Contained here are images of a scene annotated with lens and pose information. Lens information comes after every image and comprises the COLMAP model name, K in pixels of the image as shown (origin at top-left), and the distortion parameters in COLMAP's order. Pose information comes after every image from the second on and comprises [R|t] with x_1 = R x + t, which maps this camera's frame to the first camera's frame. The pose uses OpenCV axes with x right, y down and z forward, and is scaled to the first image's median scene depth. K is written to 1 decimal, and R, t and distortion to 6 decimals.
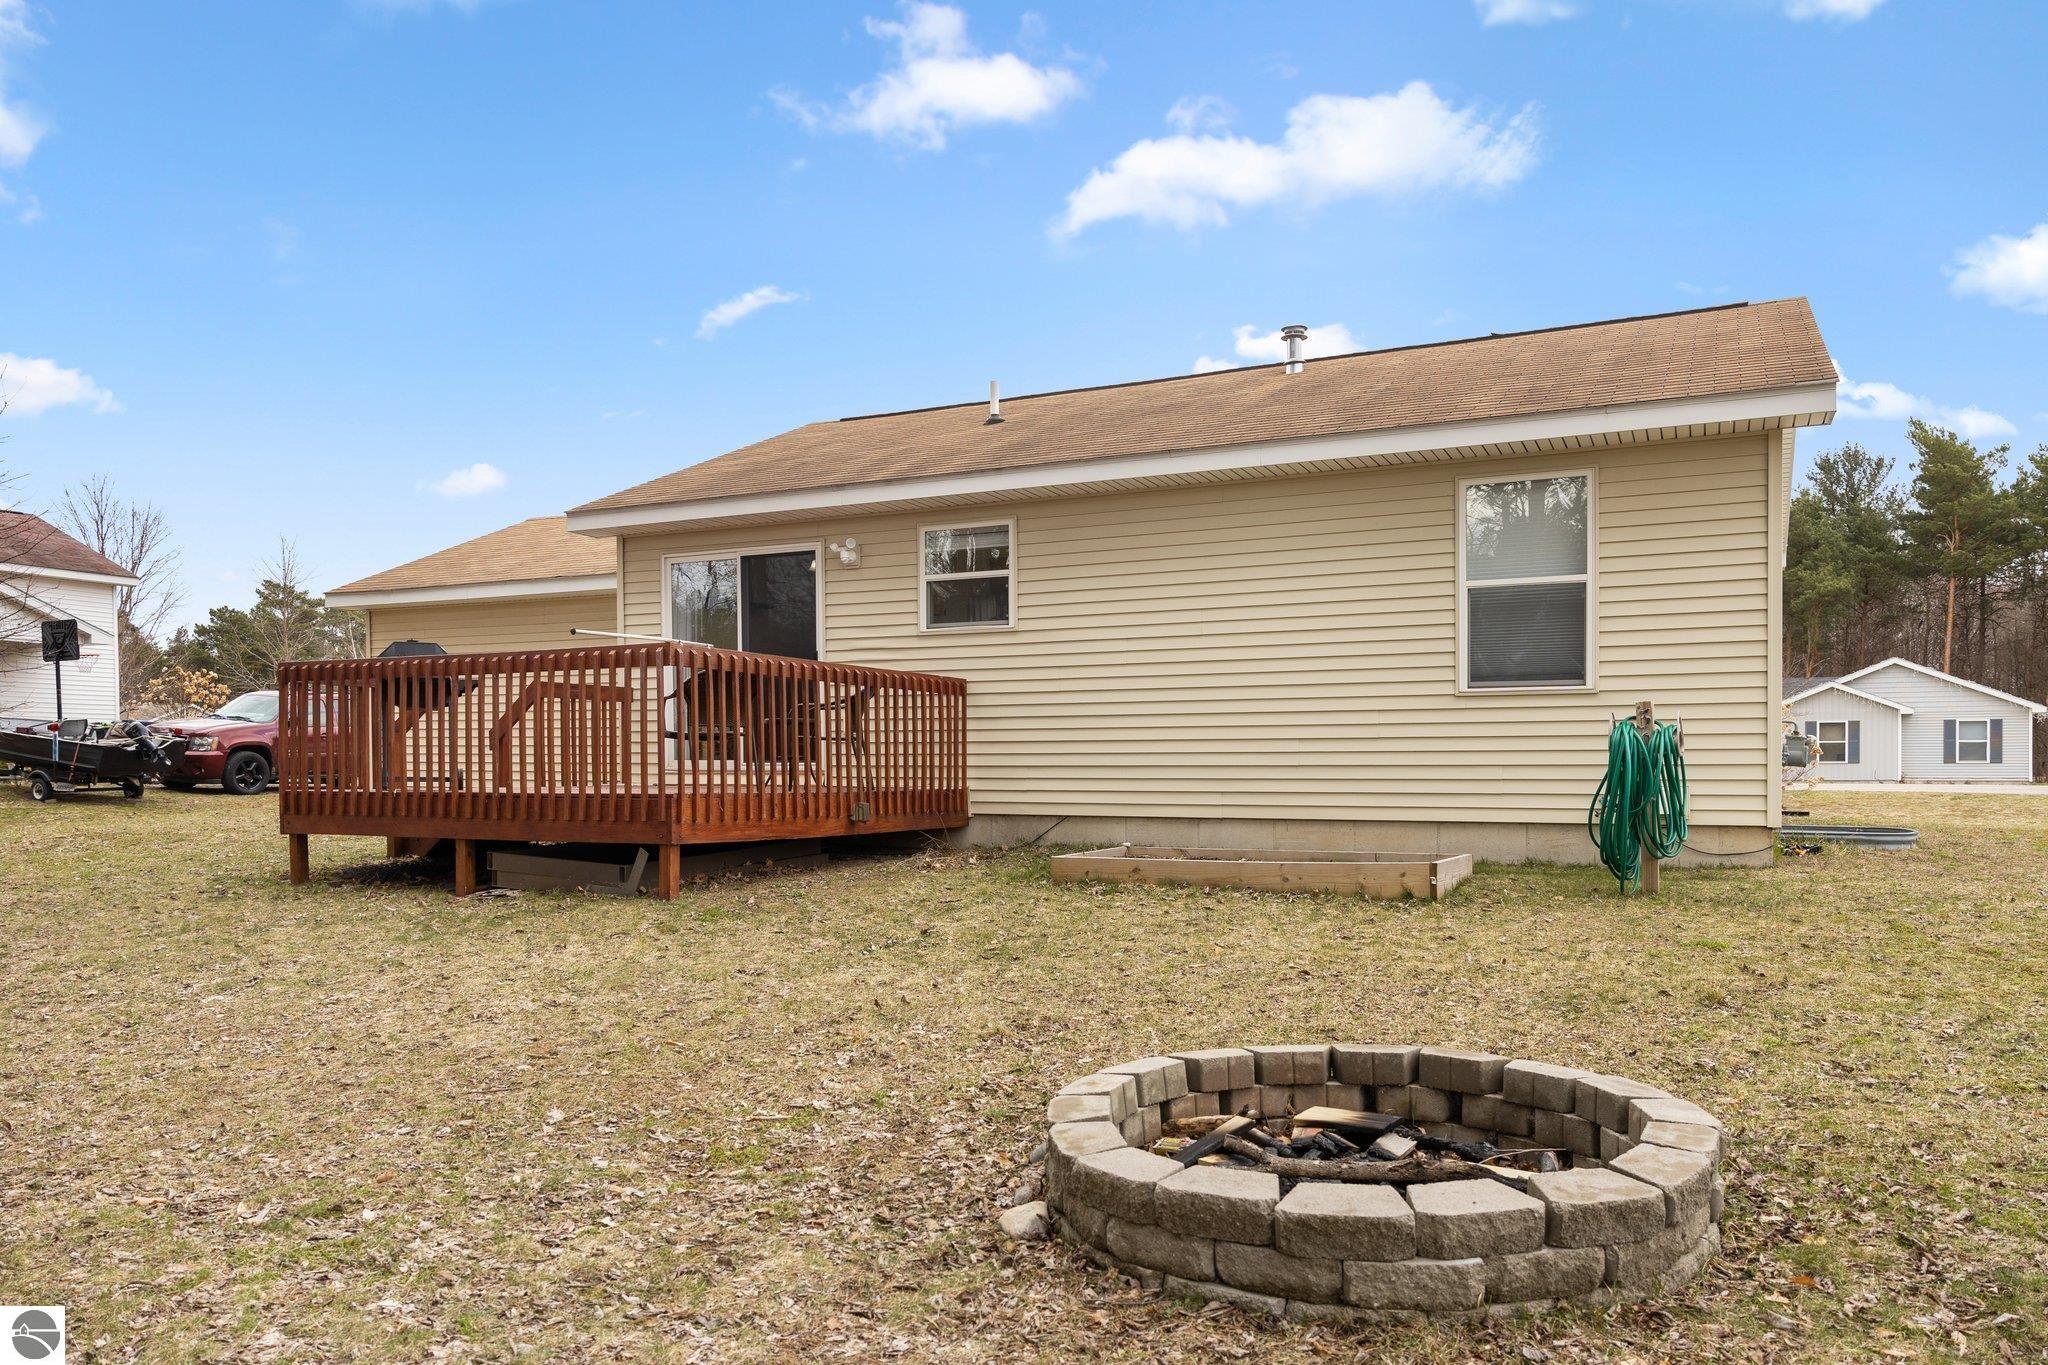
lens RADIAL K [[1427.0, 0, 1031.2], [0, 1427.0, 778.4], [0, 0, 1]] dist [0.005147, 0.005422]
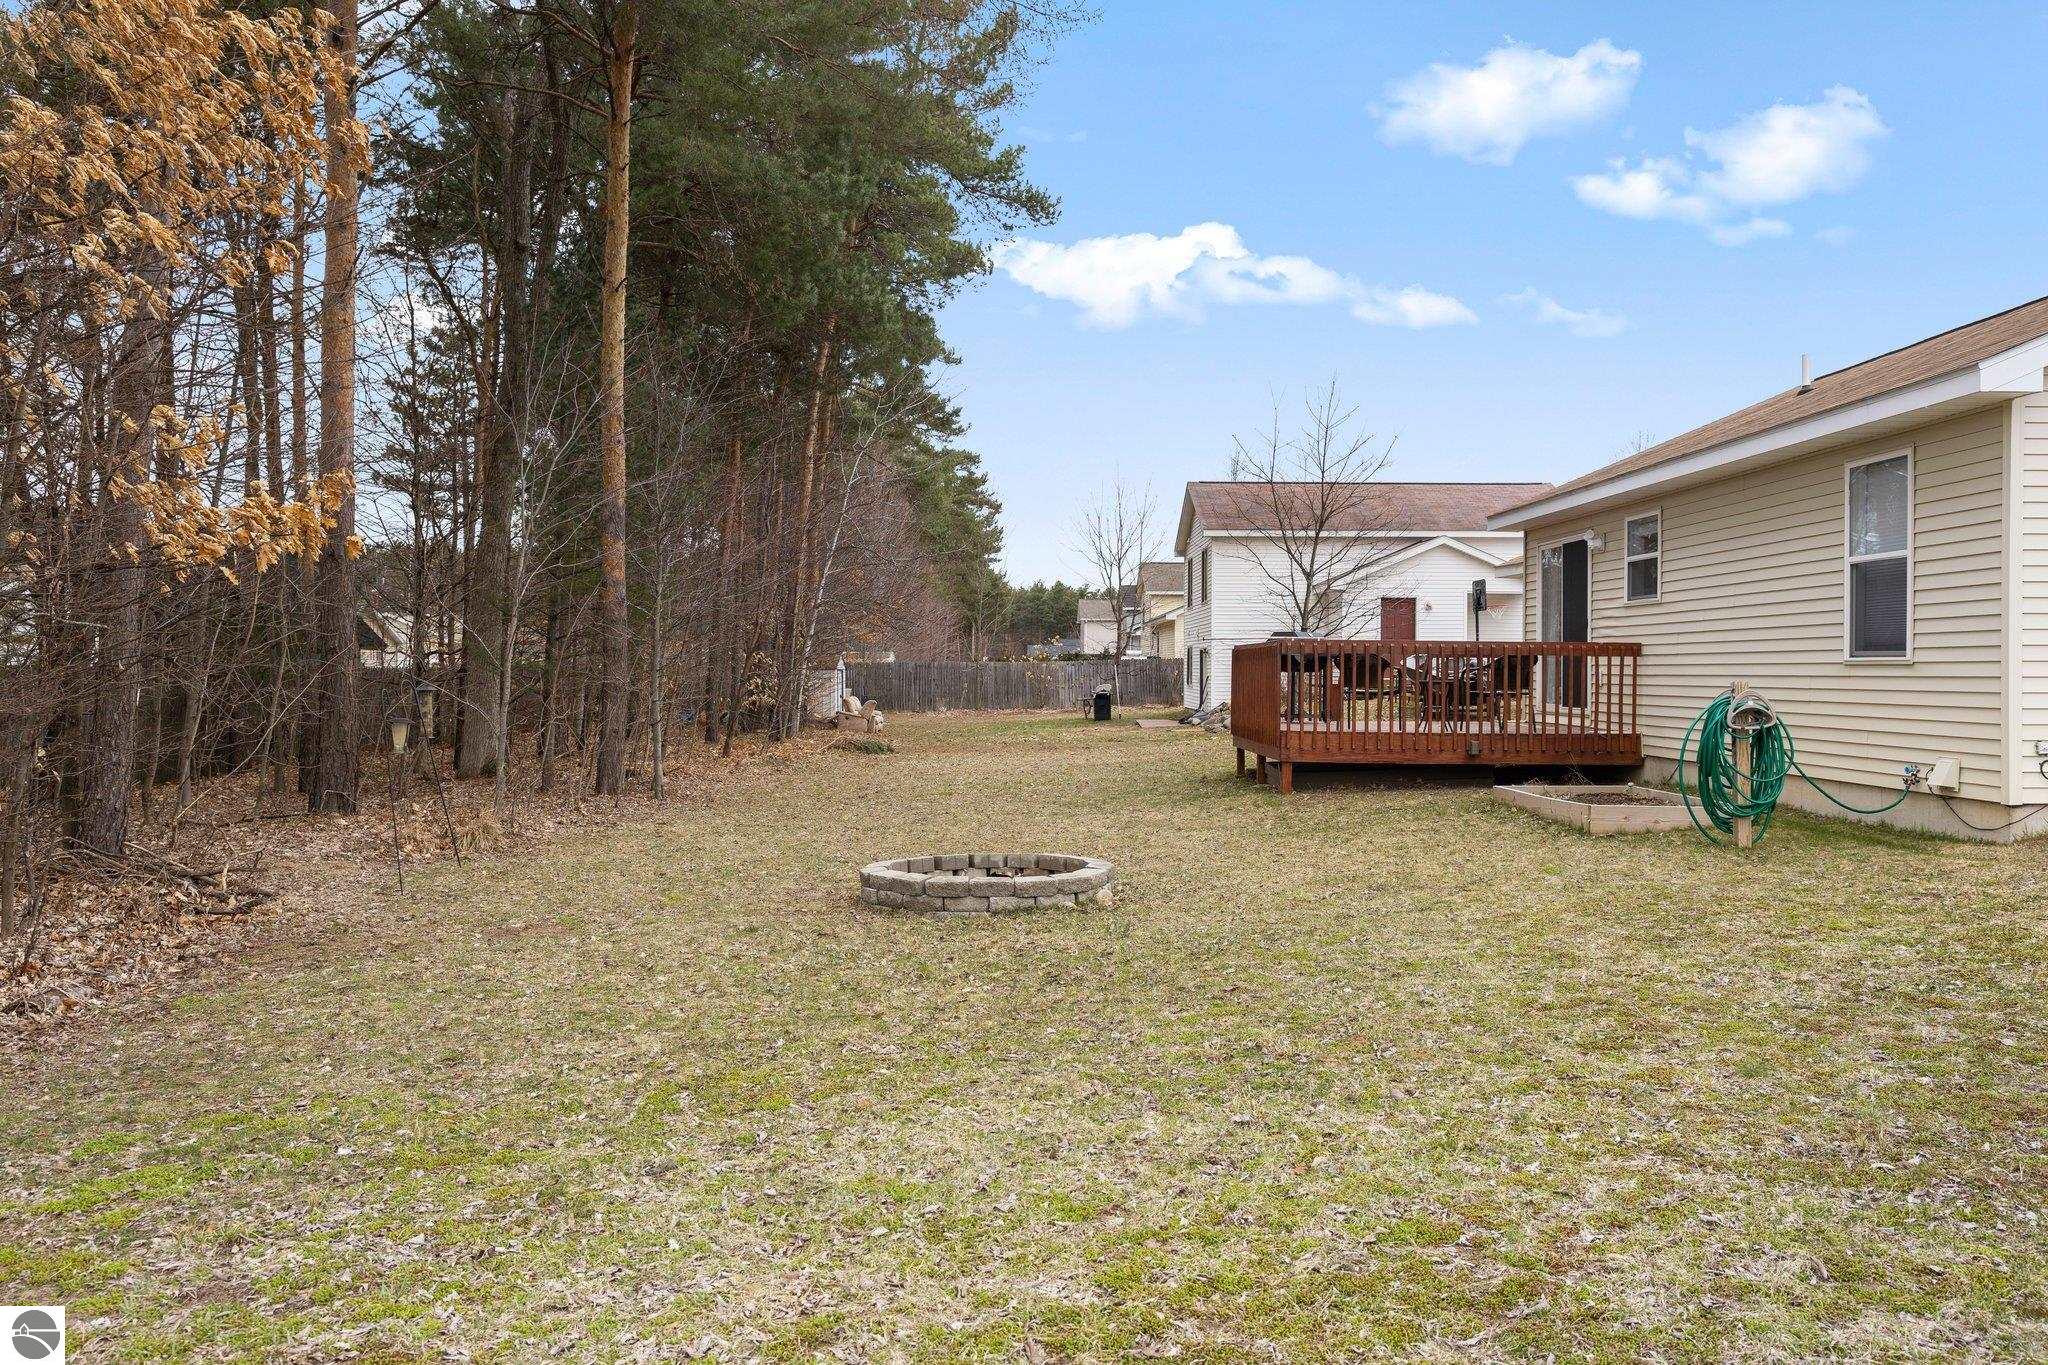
lens RADIAL K [[1614.7, 0, 1024.0], [0, 1614.7, 682.5], [0, 0, 1]] dist [-0.020695, 0.011991]
pose [[0.453051, 0.009541, -0.891433, 0.925478], [-0.012548, 0.999912, 0.004325, -0.035335], [0.891396, 0.009226, 0.453131, -0.079299]]
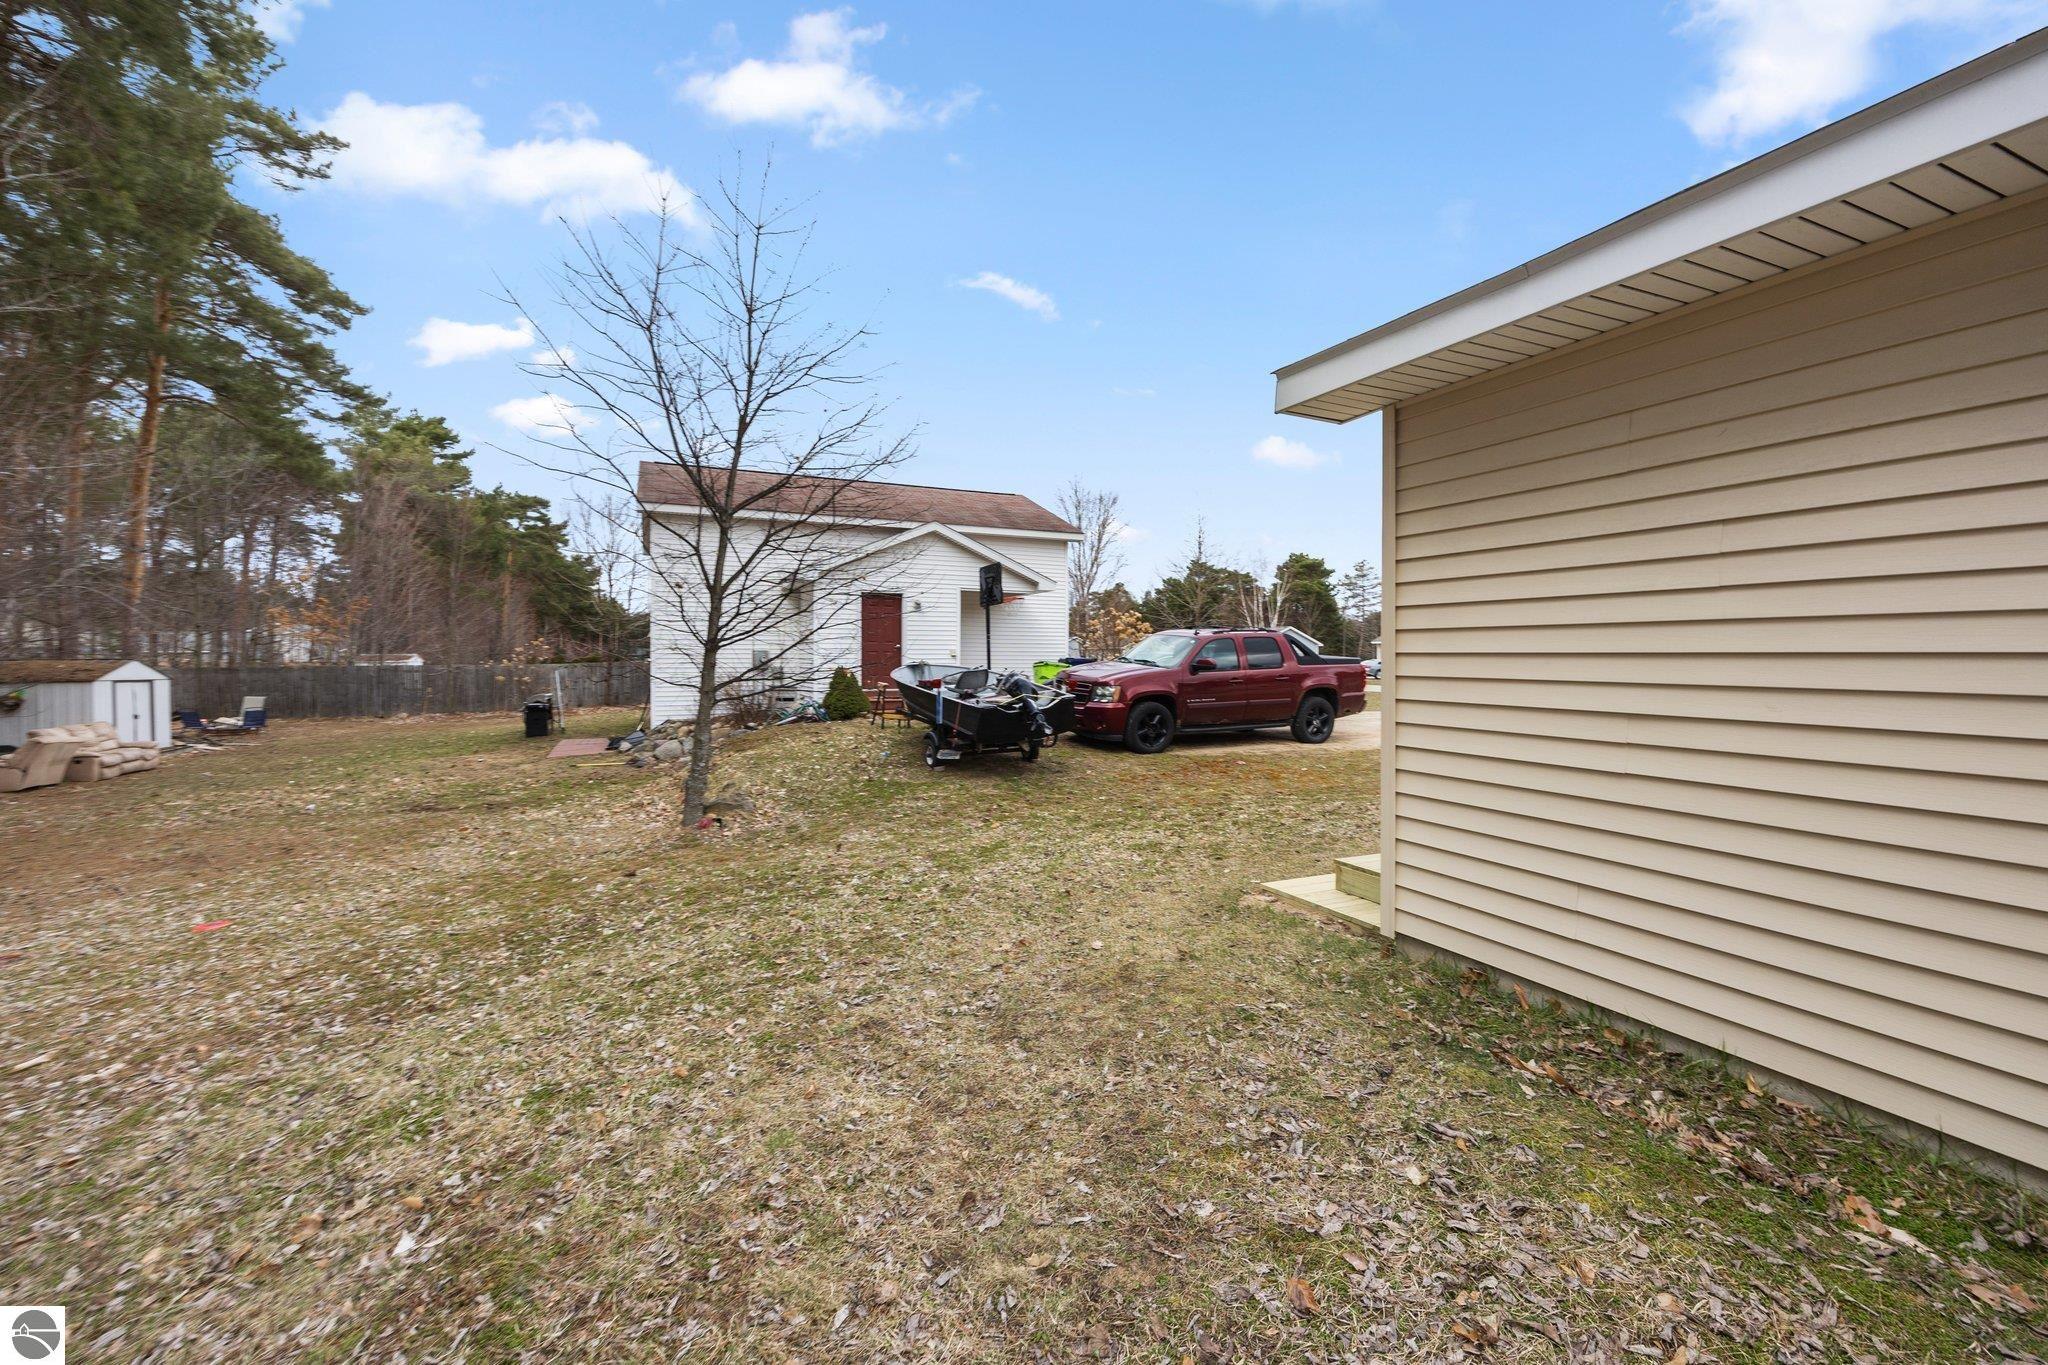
lens RADIAL K [[841.4, 0, 1024.0], [0, 841.4, 682.5], [0, 0, 1]] dist [-0.018453, -0.000086]
pose [[0.771720, 0.017116, -0.635732, -0.592732], [-0.009504, 0.999837, 0.015381, -0.077217], [0.635891, -0.005828, 0.771756, 1.163081]]
